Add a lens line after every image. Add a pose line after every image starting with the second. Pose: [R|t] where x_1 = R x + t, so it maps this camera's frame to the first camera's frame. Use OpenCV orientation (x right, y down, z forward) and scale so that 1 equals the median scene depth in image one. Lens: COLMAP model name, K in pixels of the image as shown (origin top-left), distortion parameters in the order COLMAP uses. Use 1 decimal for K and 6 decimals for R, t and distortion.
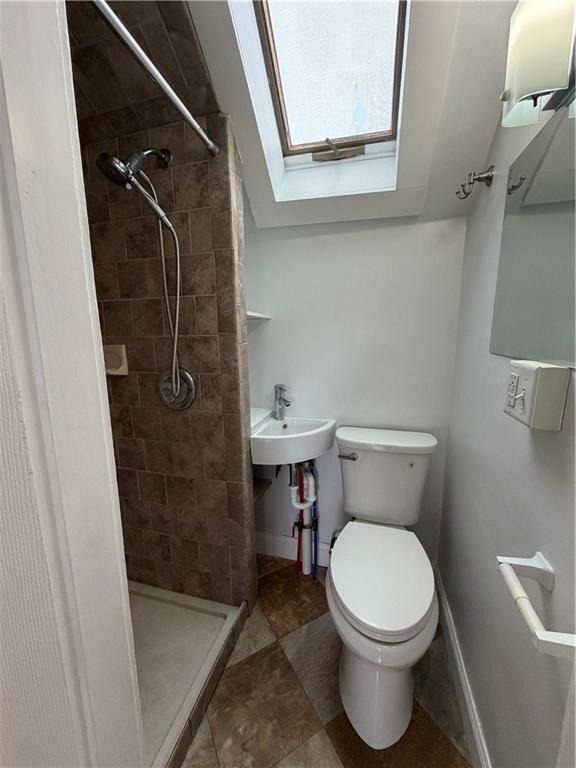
lens RADIAL K [[305.1, 0, 288.2], [0, 305.1, 380.2], [0, 0, 1]] dist [0.000190, -0.000438]
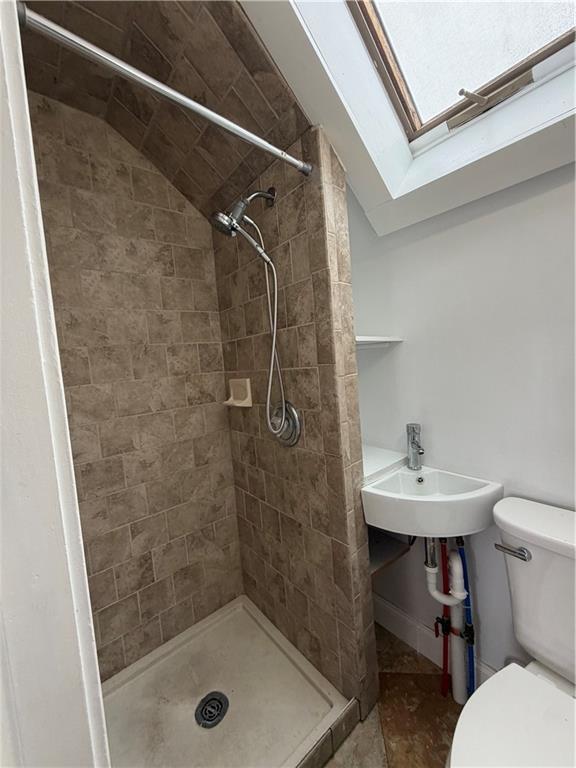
lens RADIAL K [[305.1, 0, 288.2], [0, 305.1, 380.2], [0, 0, 1]] dist [0.000190, -0.000438]
pose [[0.815565, -0.012675, -0.578527, 0.196017], [-0.028579, 0.997658, -0.062147, -0.048022], [0.577959, 0.067219, 0.813293, 0.214899]]
